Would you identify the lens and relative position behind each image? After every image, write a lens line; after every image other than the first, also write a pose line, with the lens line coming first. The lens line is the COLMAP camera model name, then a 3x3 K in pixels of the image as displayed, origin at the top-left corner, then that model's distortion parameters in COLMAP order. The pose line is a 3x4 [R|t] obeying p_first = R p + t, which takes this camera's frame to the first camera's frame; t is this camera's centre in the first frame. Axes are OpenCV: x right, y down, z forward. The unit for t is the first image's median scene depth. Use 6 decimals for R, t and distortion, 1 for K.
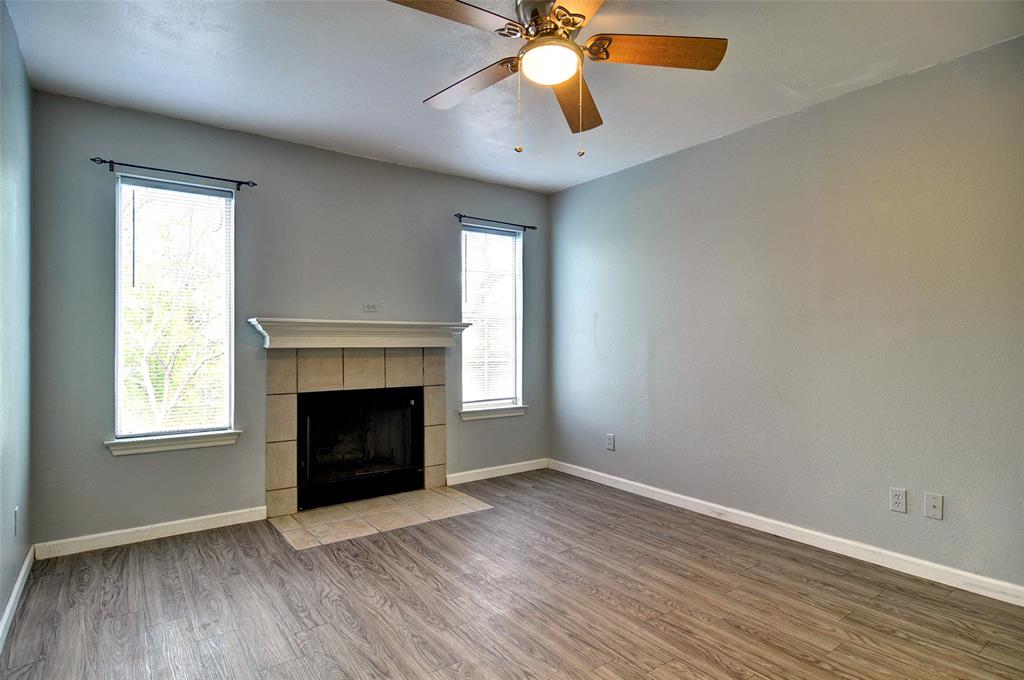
lens RADIAL K [[540.4, 0, 511.6], [0, 540.4, 341.1], [0, 0, 1]] dist [-0.003573, -0.001393]
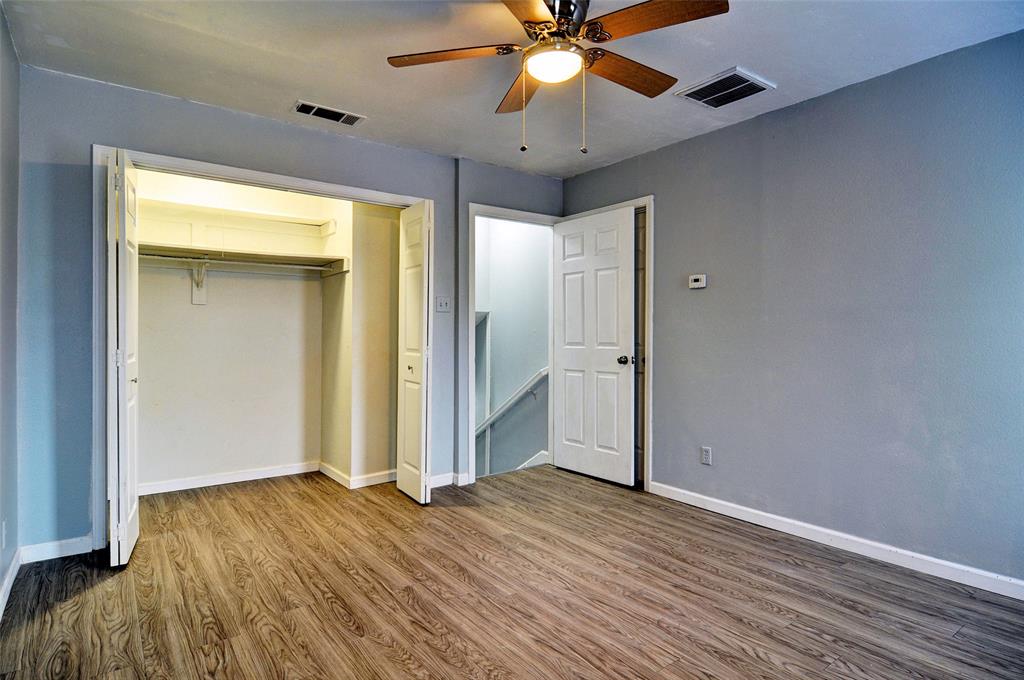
lens RADIAL K [[540.4, 0, 511.3], [0, 540.4, 339.1], [0, 0, 1]] dist [-0.003573, -0.001393]
pose [[-0.999922, -0.000576, -0.012456, 0.160400], [-0.000560, 0.999999, -0.001355, 0.014090], [0.012457, -0.001348, -0.999921, 2.007781]]
